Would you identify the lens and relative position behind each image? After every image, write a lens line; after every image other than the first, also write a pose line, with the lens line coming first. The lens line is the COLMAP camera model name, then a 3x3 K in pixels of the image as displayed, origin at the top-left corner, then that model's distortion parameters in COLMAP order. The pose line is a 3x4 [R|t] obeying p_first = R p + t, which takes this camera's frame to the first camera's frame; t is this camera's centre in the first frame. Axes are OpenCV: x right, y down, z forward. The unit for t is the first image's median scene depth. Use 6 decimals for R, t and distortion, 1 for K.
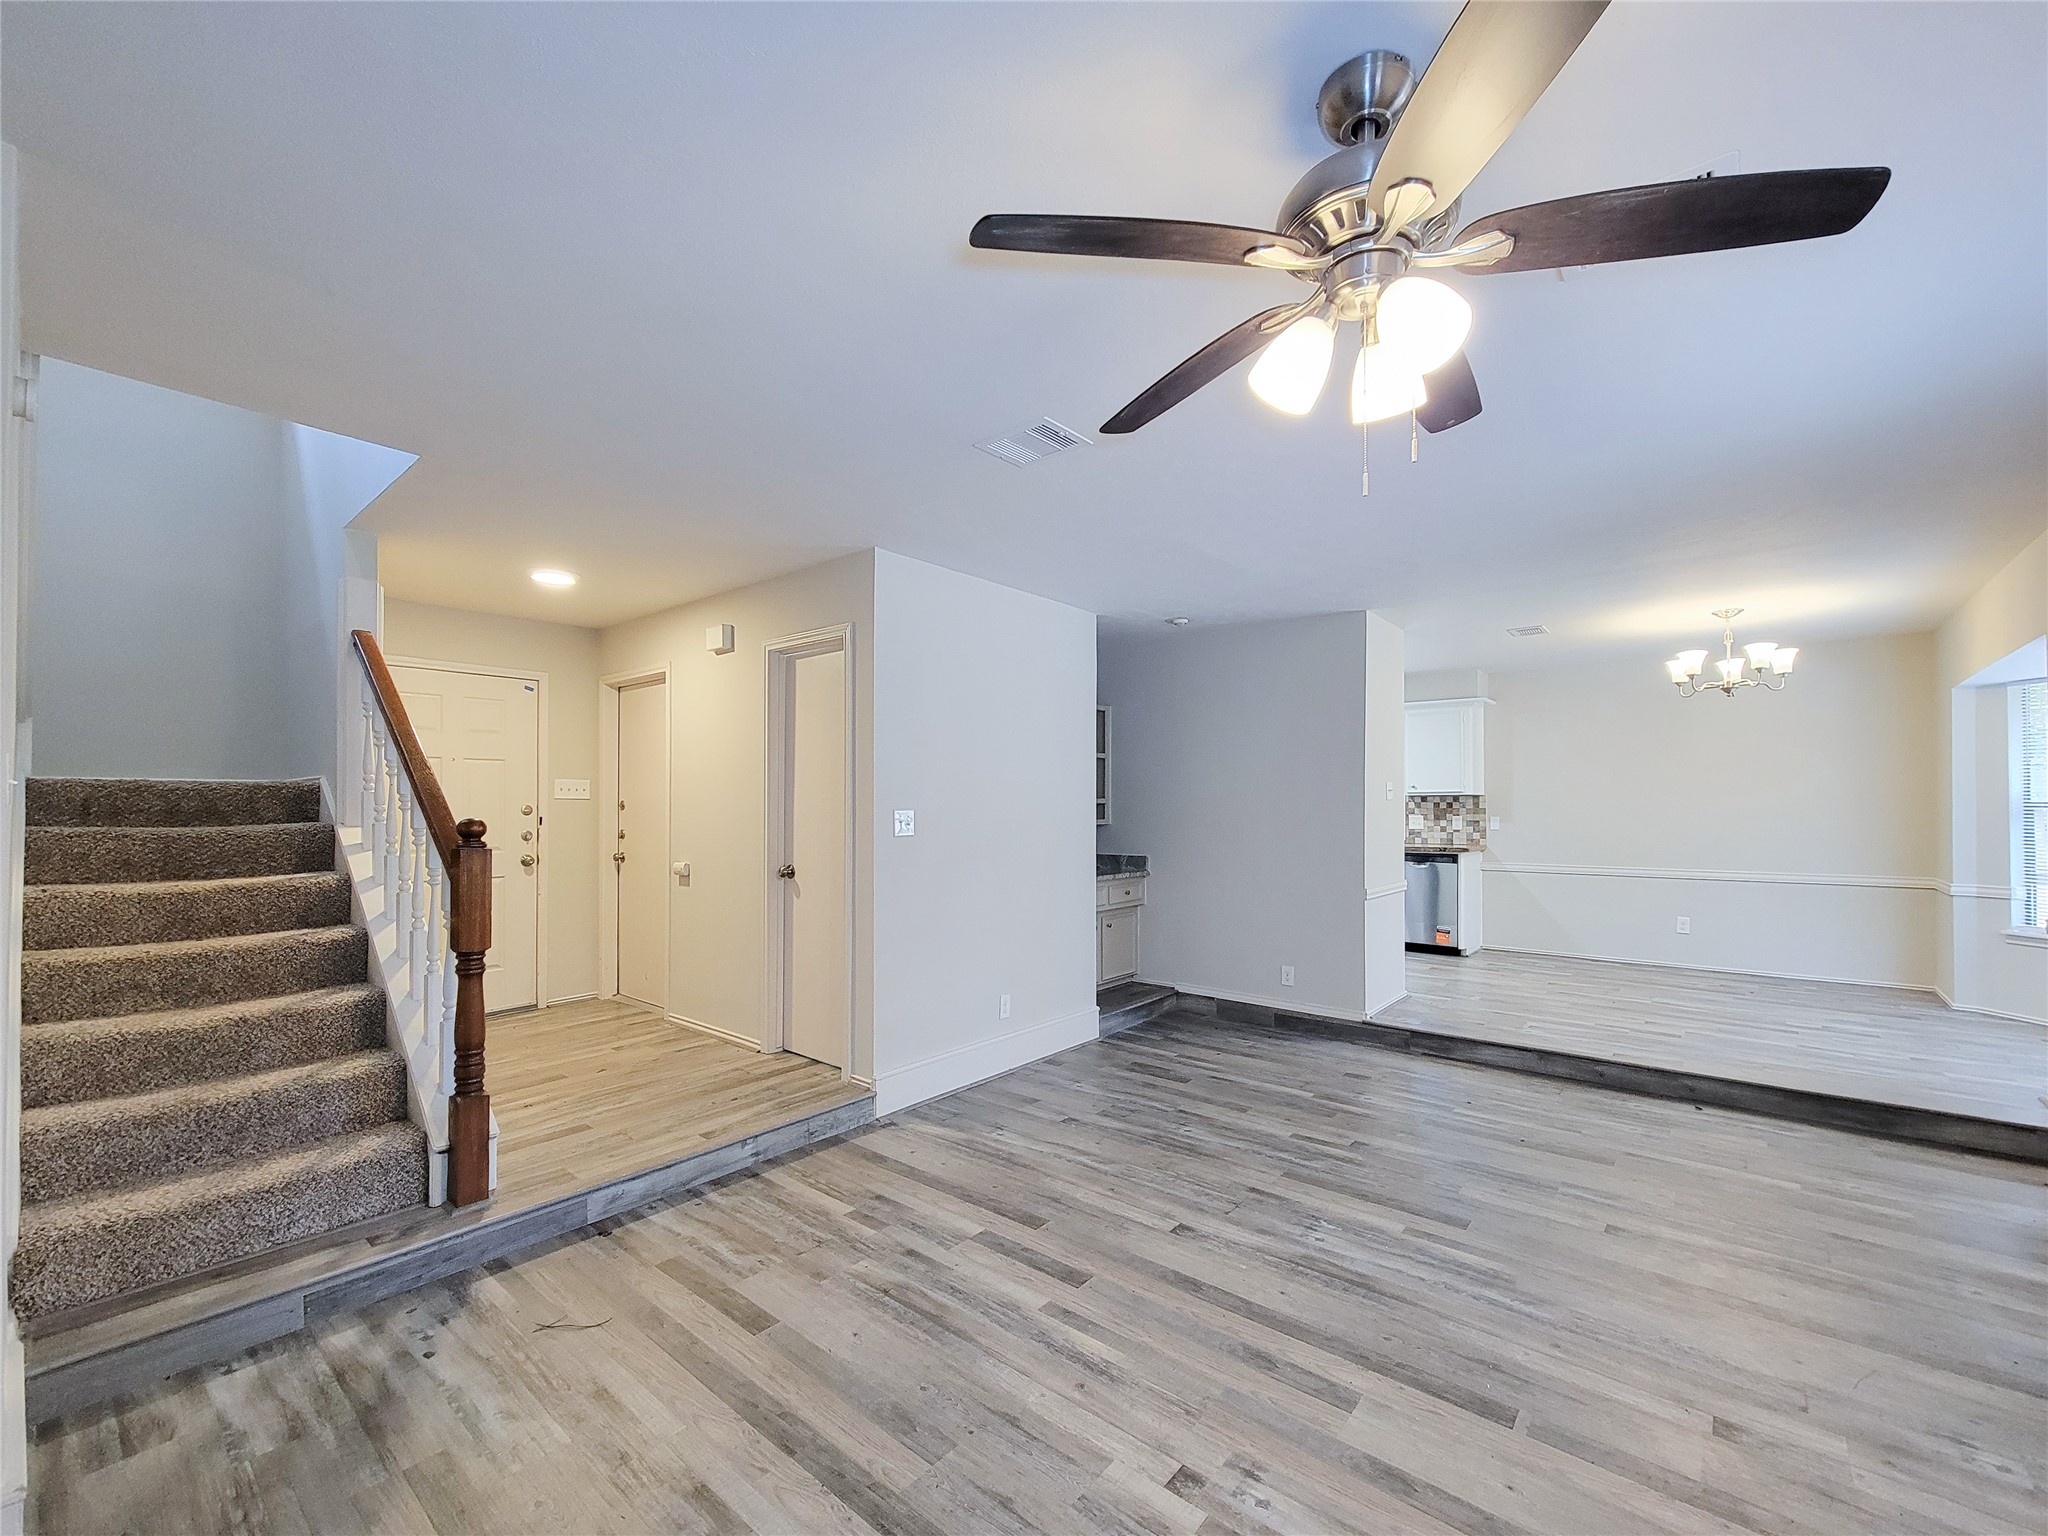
lens RADIAL K [[871.5, 0, 1031.4], [0, 871.5, 795.2], [0, 0, 1]] dist [0.005381, -0.004523]
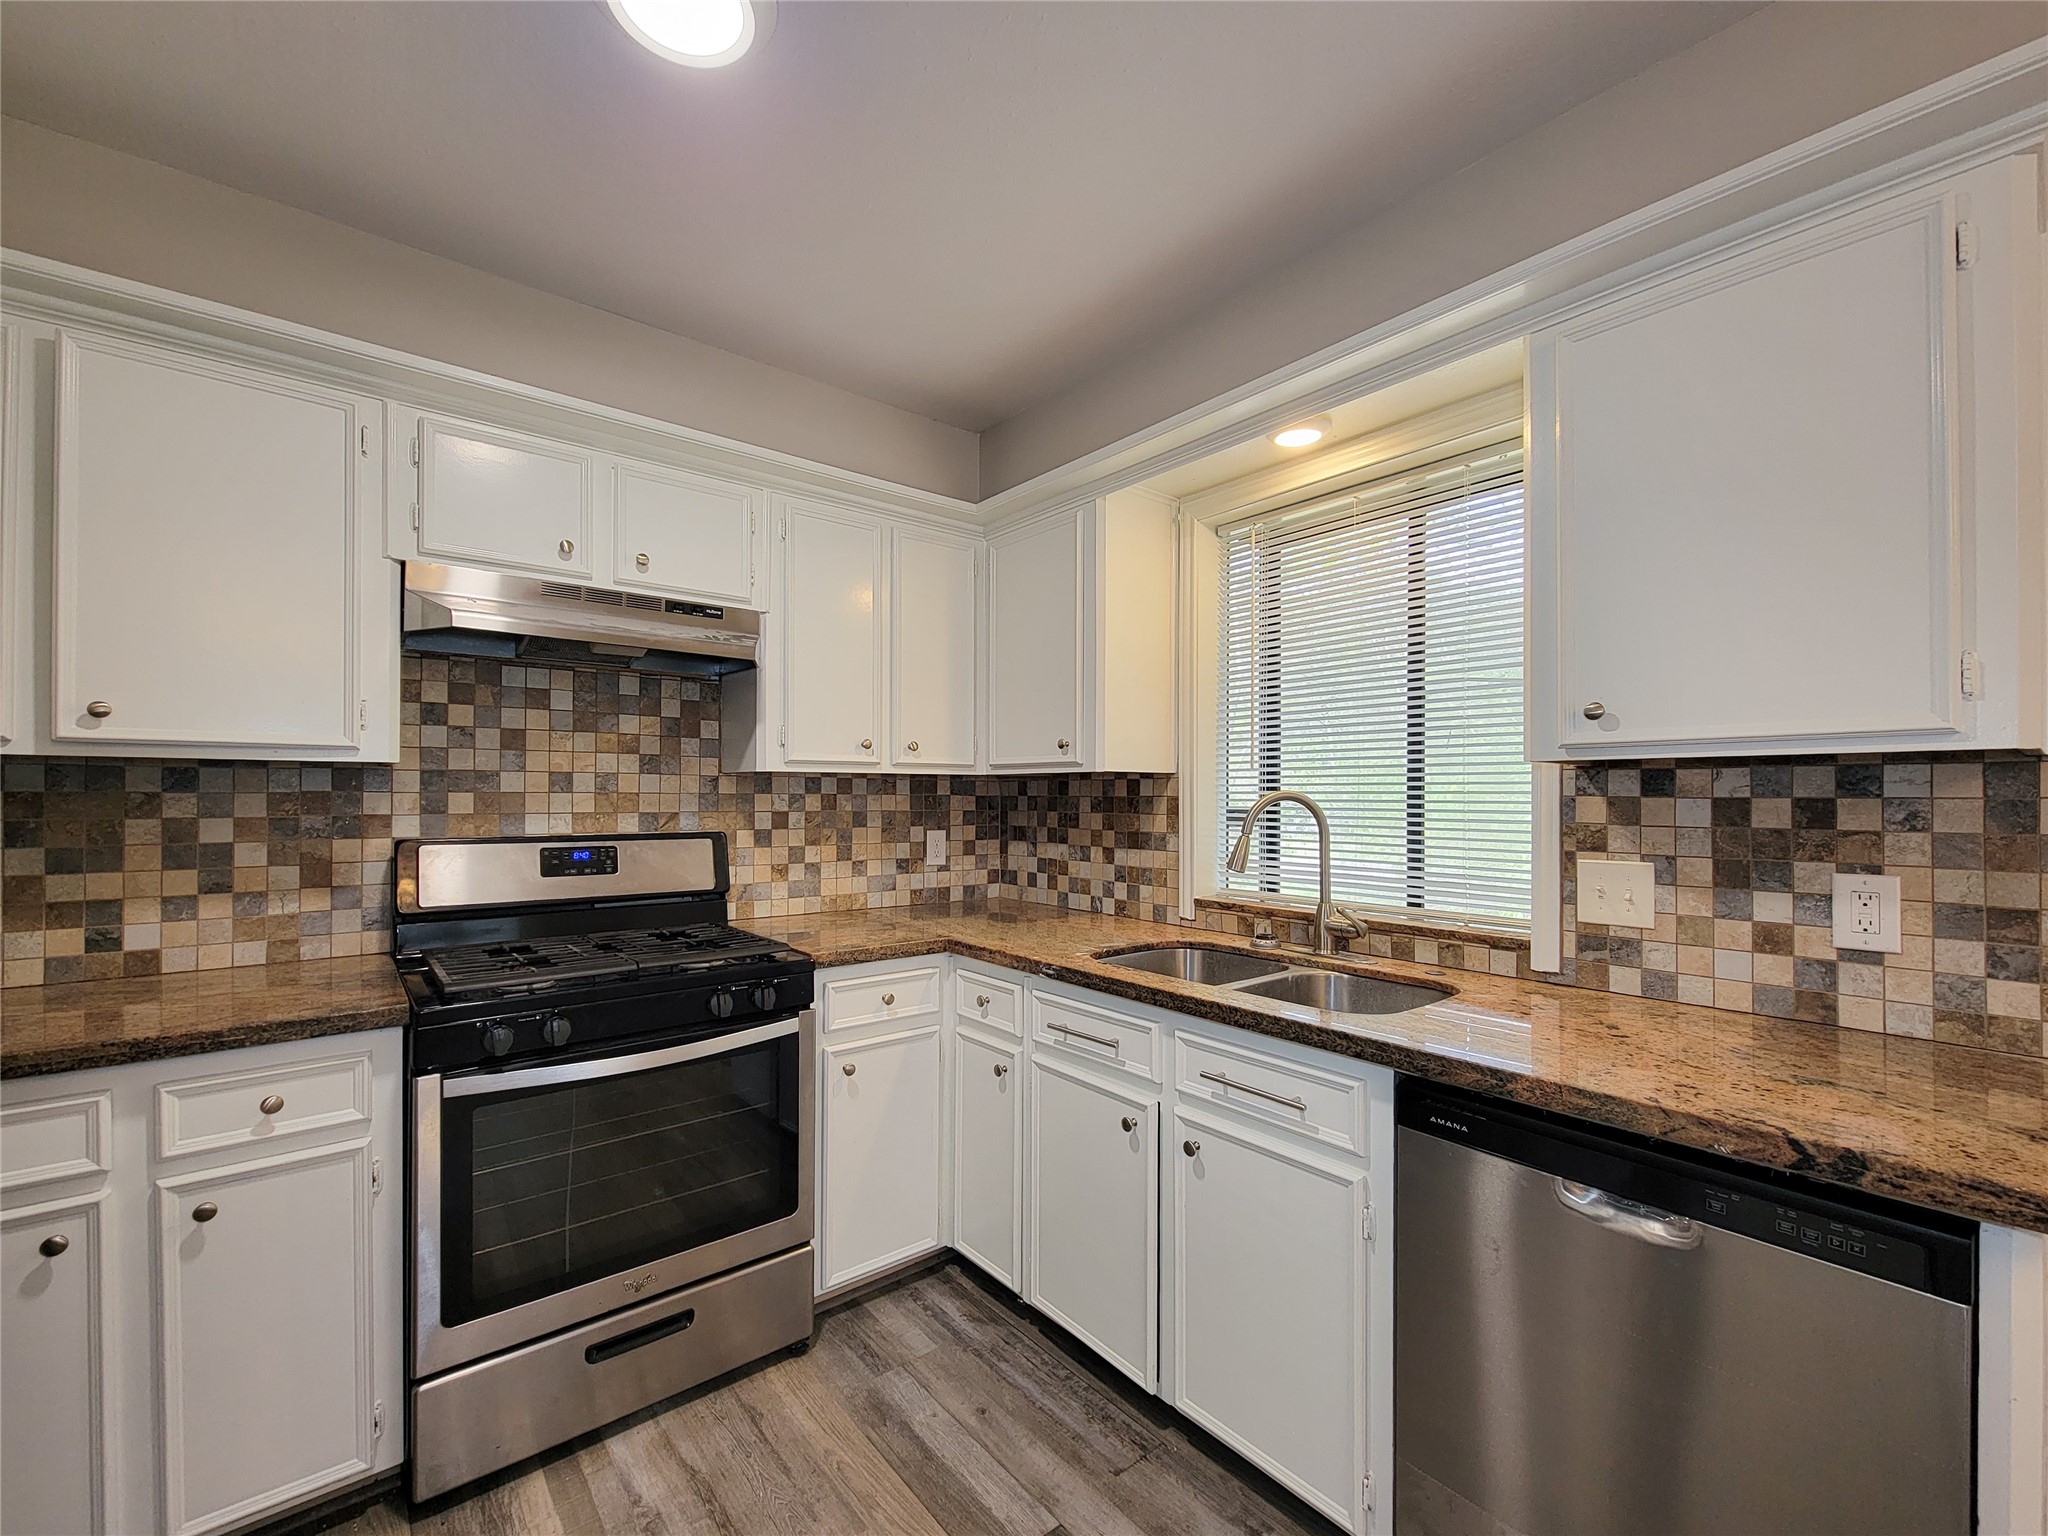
lens RADIAL K [[844.7, 0, 1051.0], [0, 844.7, 797.5], [0, 0, 1]] dist [0.002928, -0.003147]
pose [[0.984007, 0.001261, -0.178123, 0.857565], [0.001457, 0.999885, 0.015123, 0.013151], [0.178122, -0.015141, 0.983892, 1.936188]]
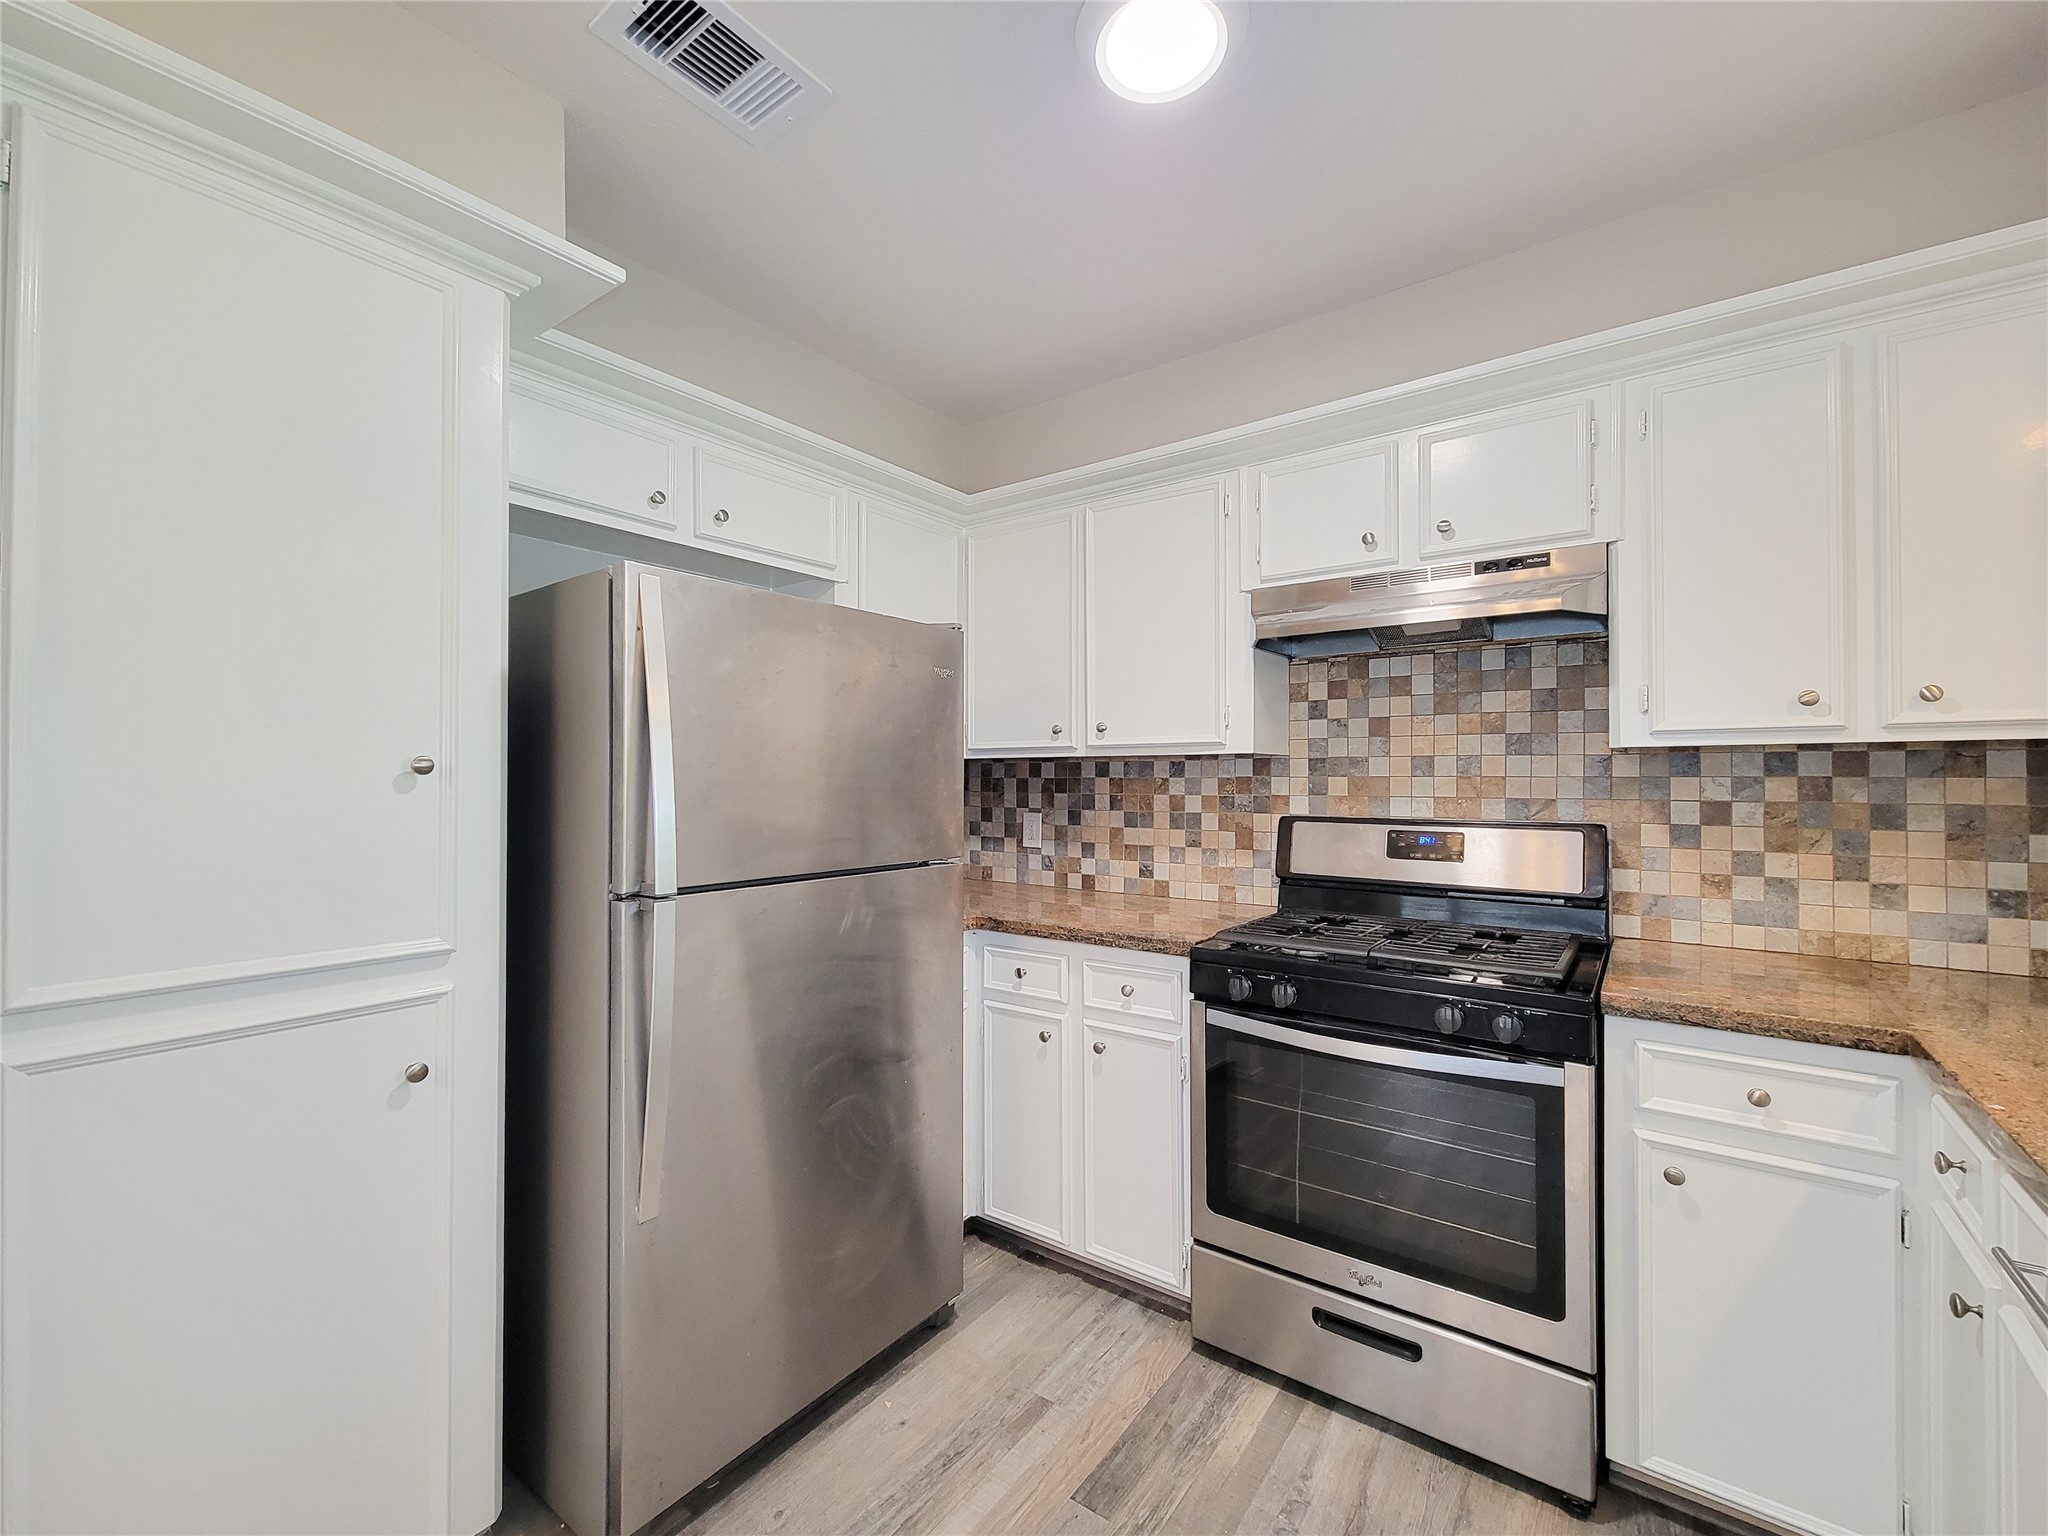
lens RADIAL K [[852.1, 0, 1003.9], [0, 852.1, 775.0], [0, 0, 1]] dist [-0.000326, -0.000934]
pose [[0.051810, -0.006043, -0.998639, 1.024670], [0.013620, 0.999893, -0.005344, 0.016811], [0.998564, -0.013325, 0.051887, 2.169273]]
